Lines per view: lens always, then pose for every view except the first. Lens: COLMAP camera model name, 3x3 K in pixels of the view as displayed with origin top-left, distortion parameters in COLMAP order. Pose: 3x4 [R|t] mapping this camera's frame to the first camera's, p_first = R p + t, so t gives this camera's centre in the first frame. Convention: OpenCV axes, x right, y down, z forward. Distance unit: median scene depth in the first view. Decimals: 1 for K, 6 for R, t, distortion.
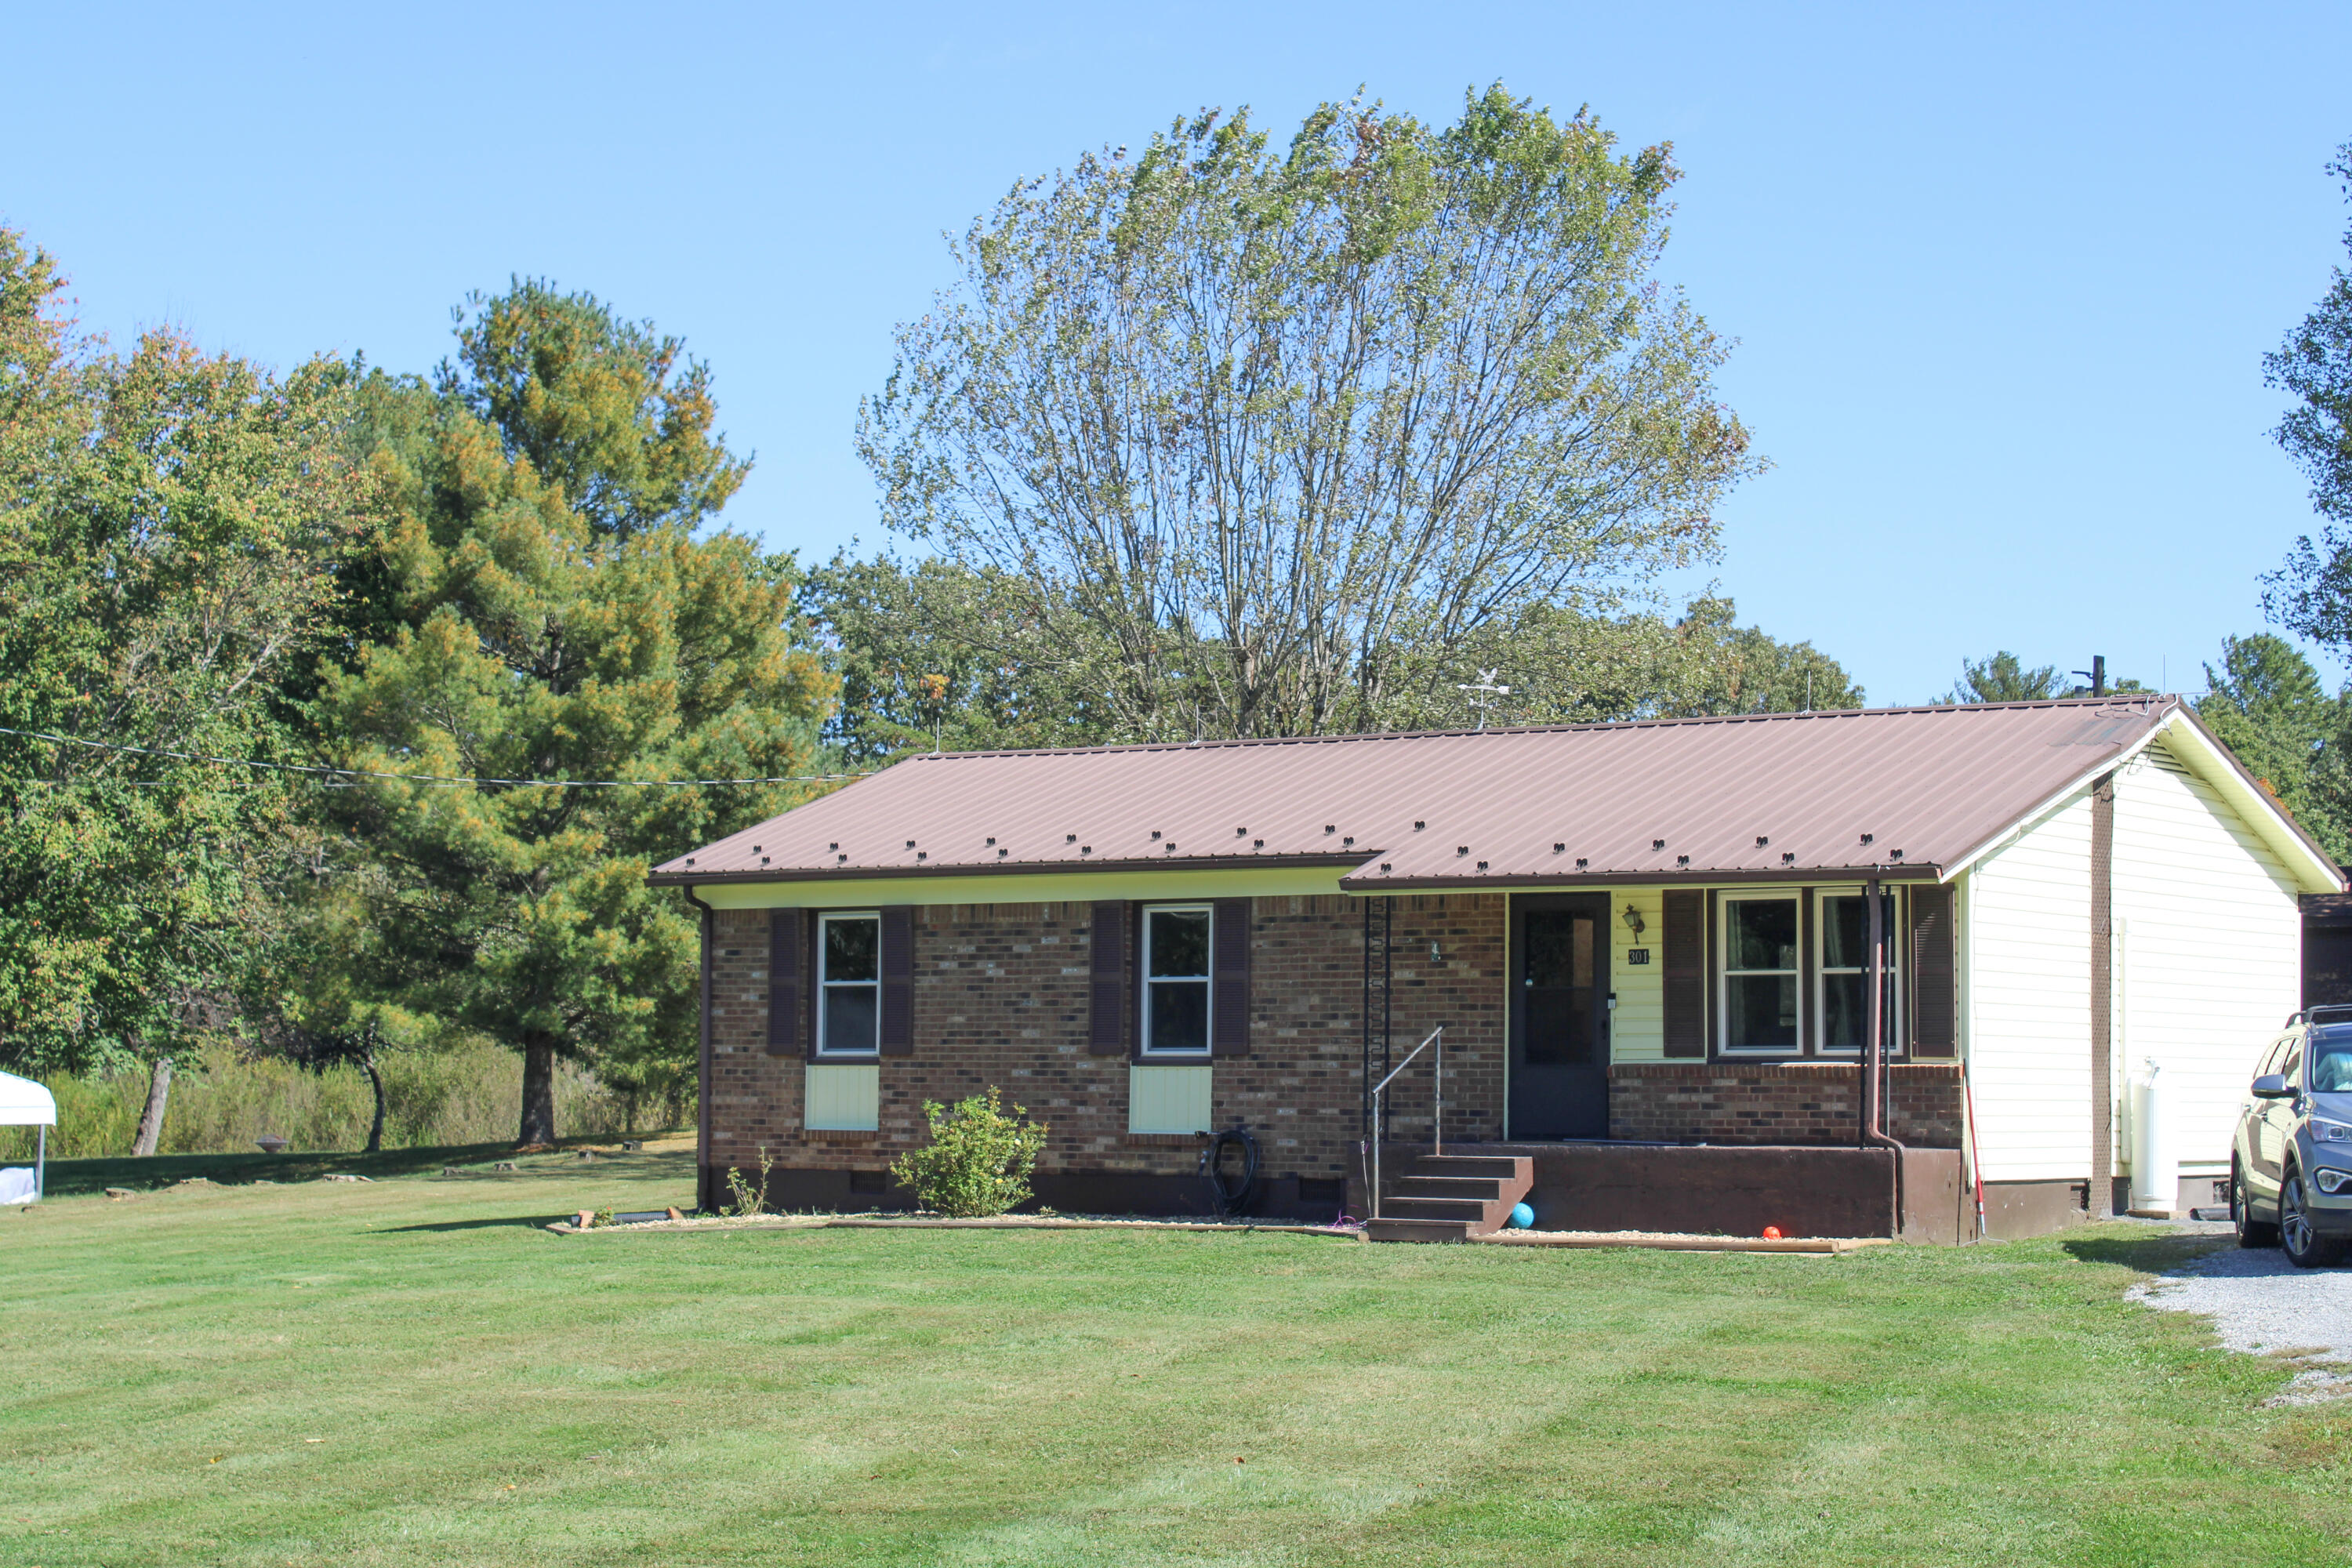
lens RADIAL K [[4389.6, 0, 1176.0], [0, 4389.6, 784.0], [0, 0, 1]] dist [0.023828, 0.069930]
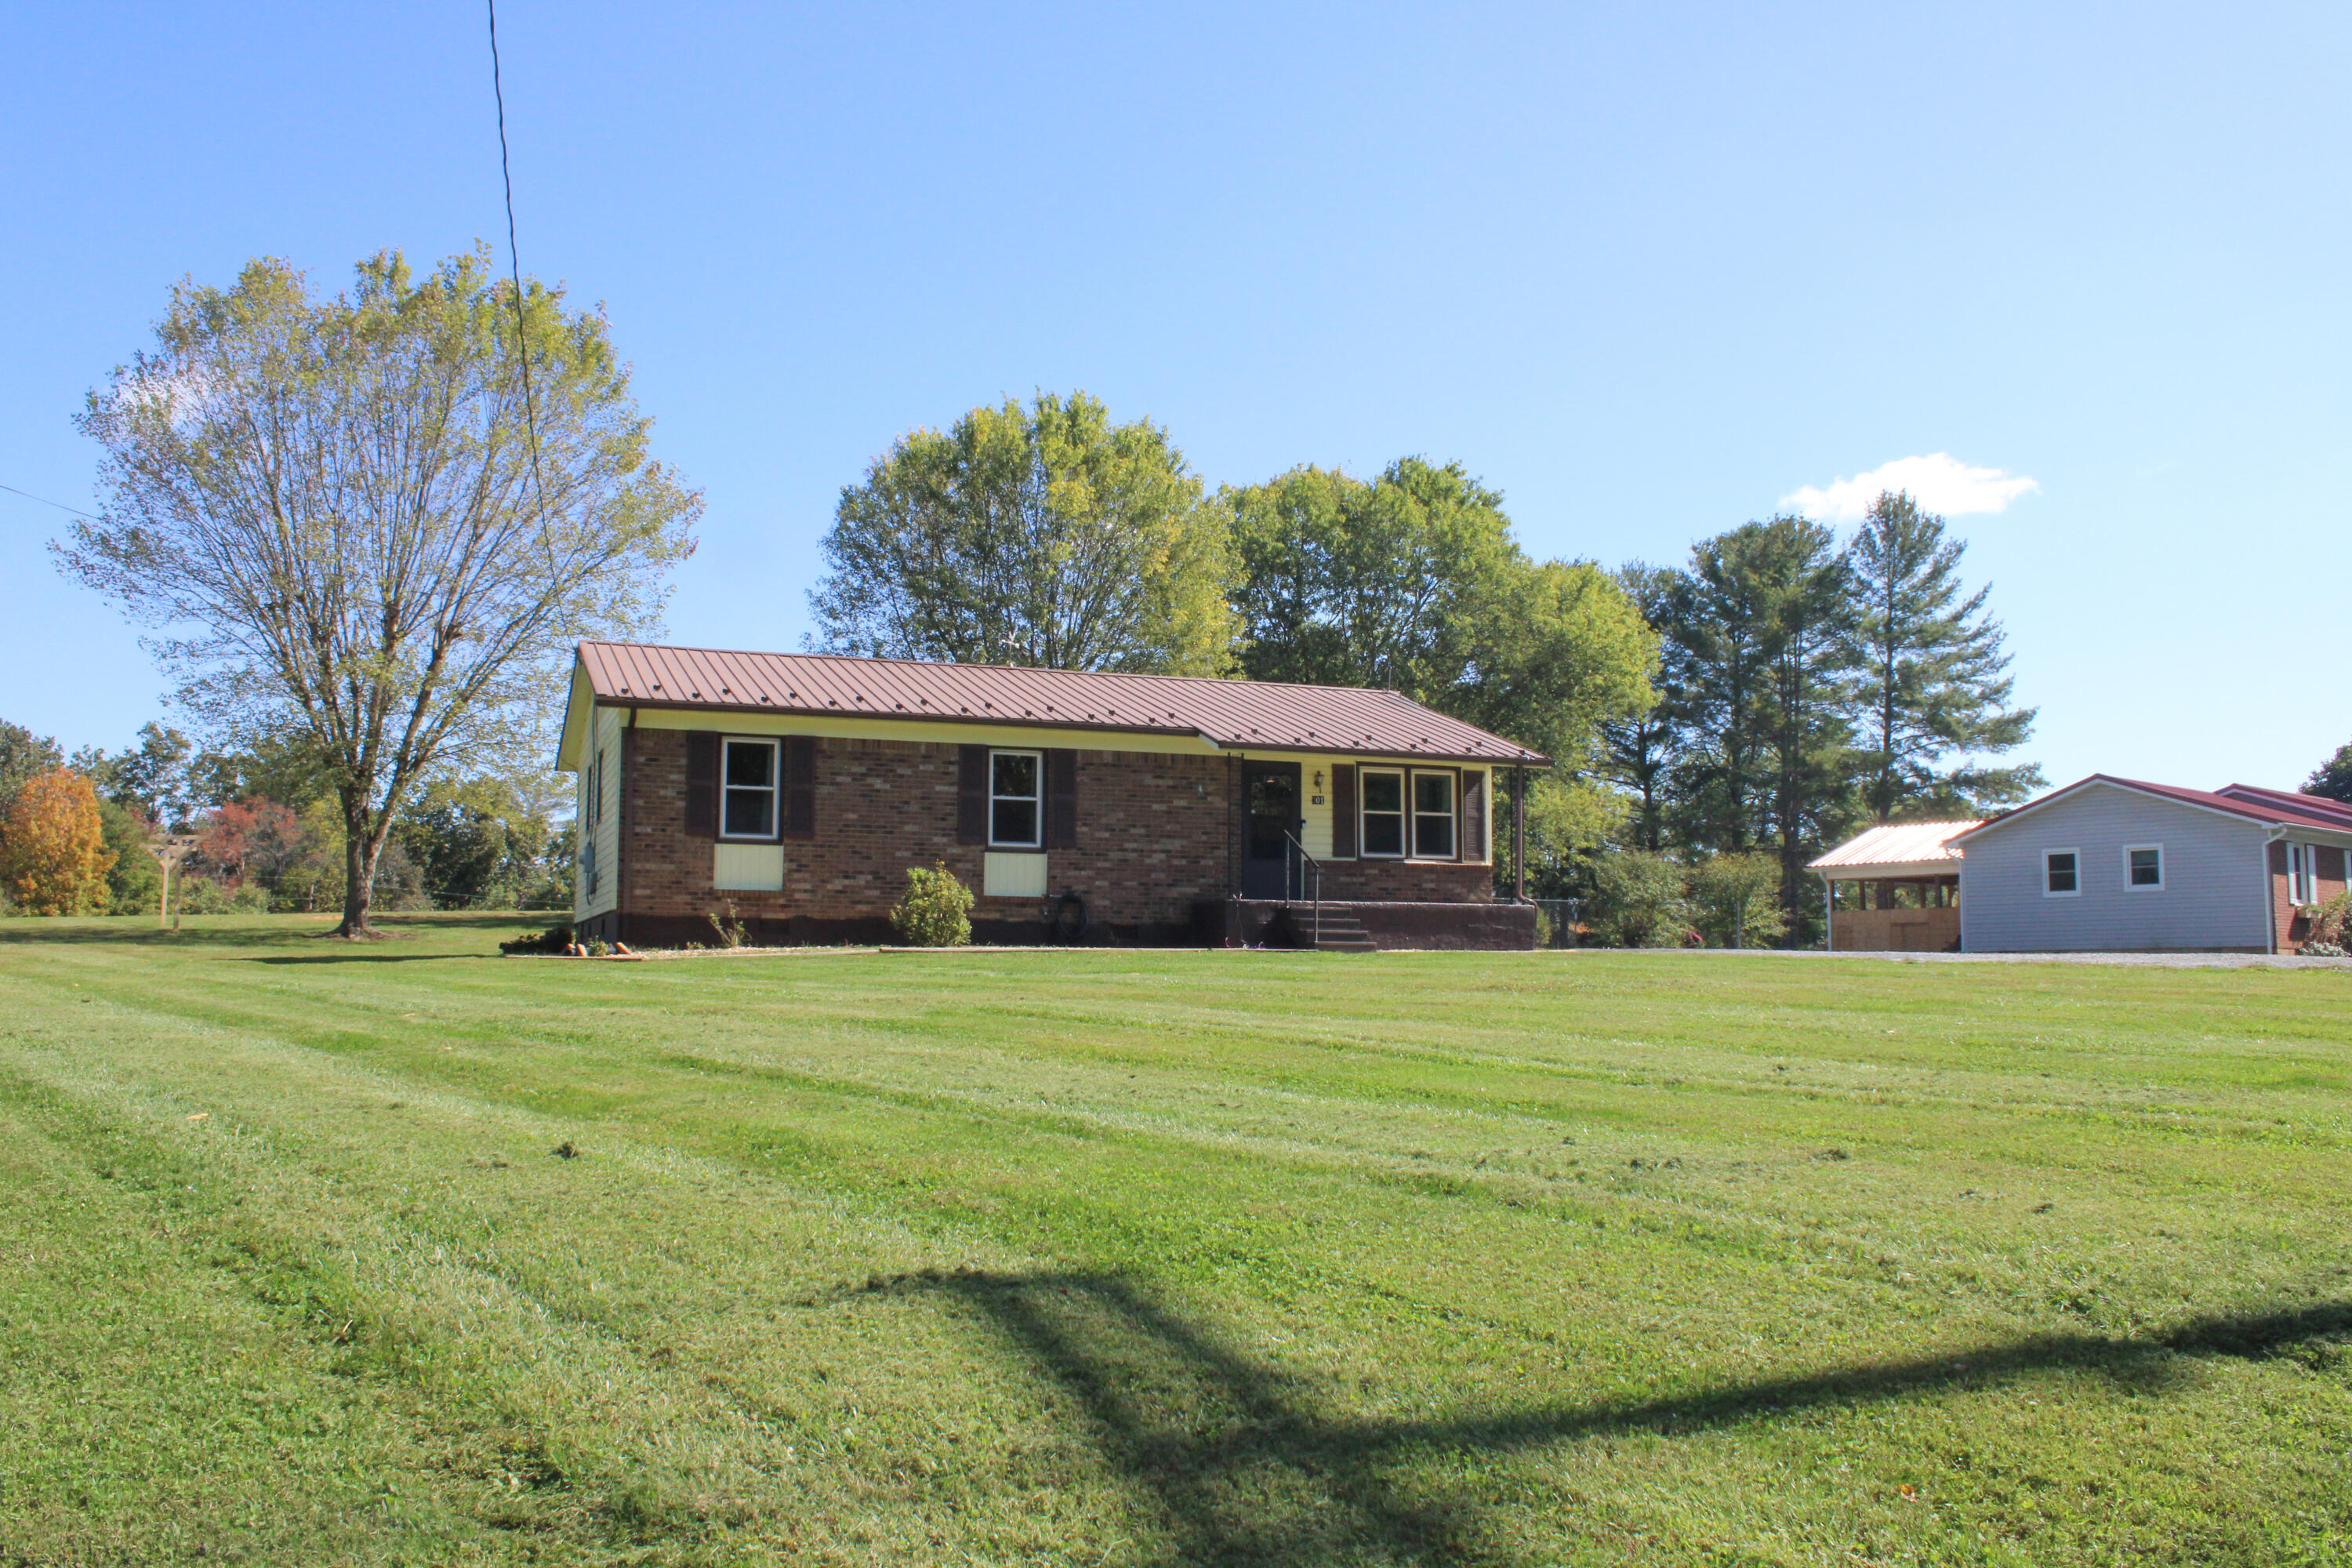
lens RADIAL K [[1942.2, 0, 1166.7], [0, 1942.2, 785.8], [0, 0, 1]] dist [-0.161568, 0.130774]
pose [[0.575144, 0.078611, 0.814266, -0.534270], [-0.058795, 0.996770, -0.054701, 0.075100], [-0.815936, -0.016414, 0.577909, 0.557918]]
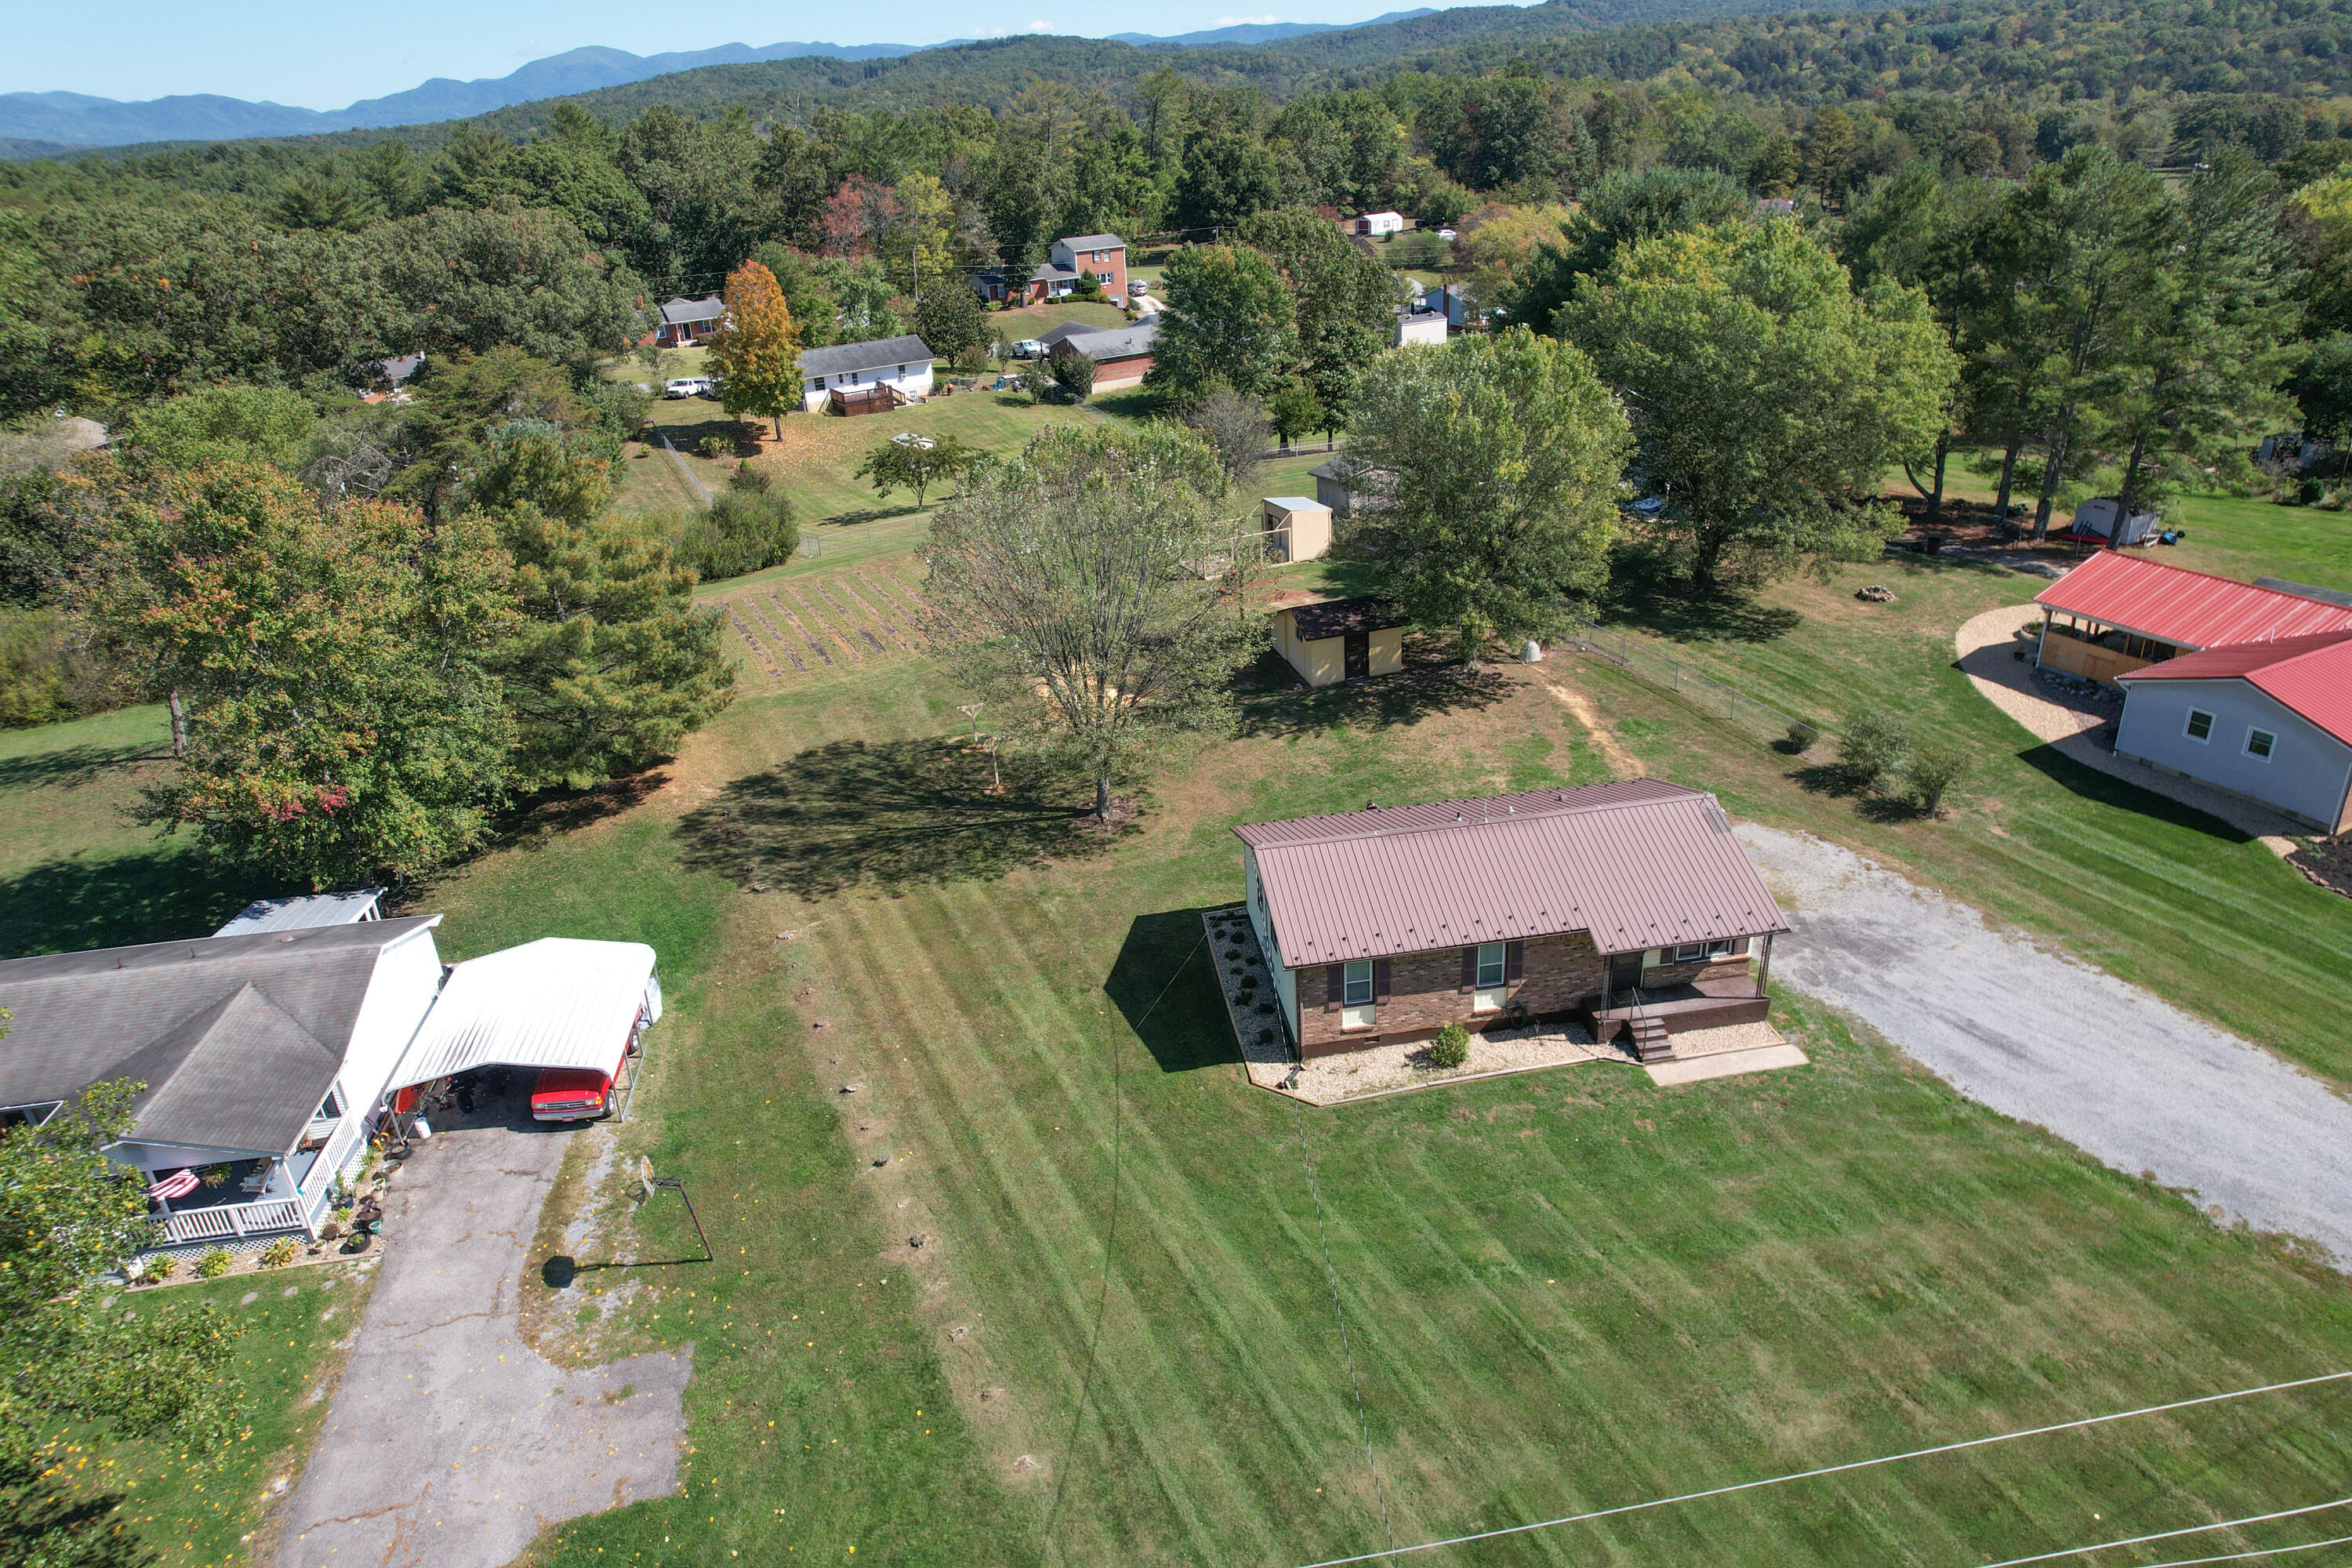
lens RADIAL K [[1505.8, 0, 1184.3], [0, 1505.8, 781.4], [0, 0, 1]] dist [-0.088865, 0.083011]
pose [[0.742112, -0.327968, 0.584557, -0.726448], [0.012473, 0.878720, 0.477174, -0.567759], [-0.670160, -0.346825, 0.656199, 0.505998]]
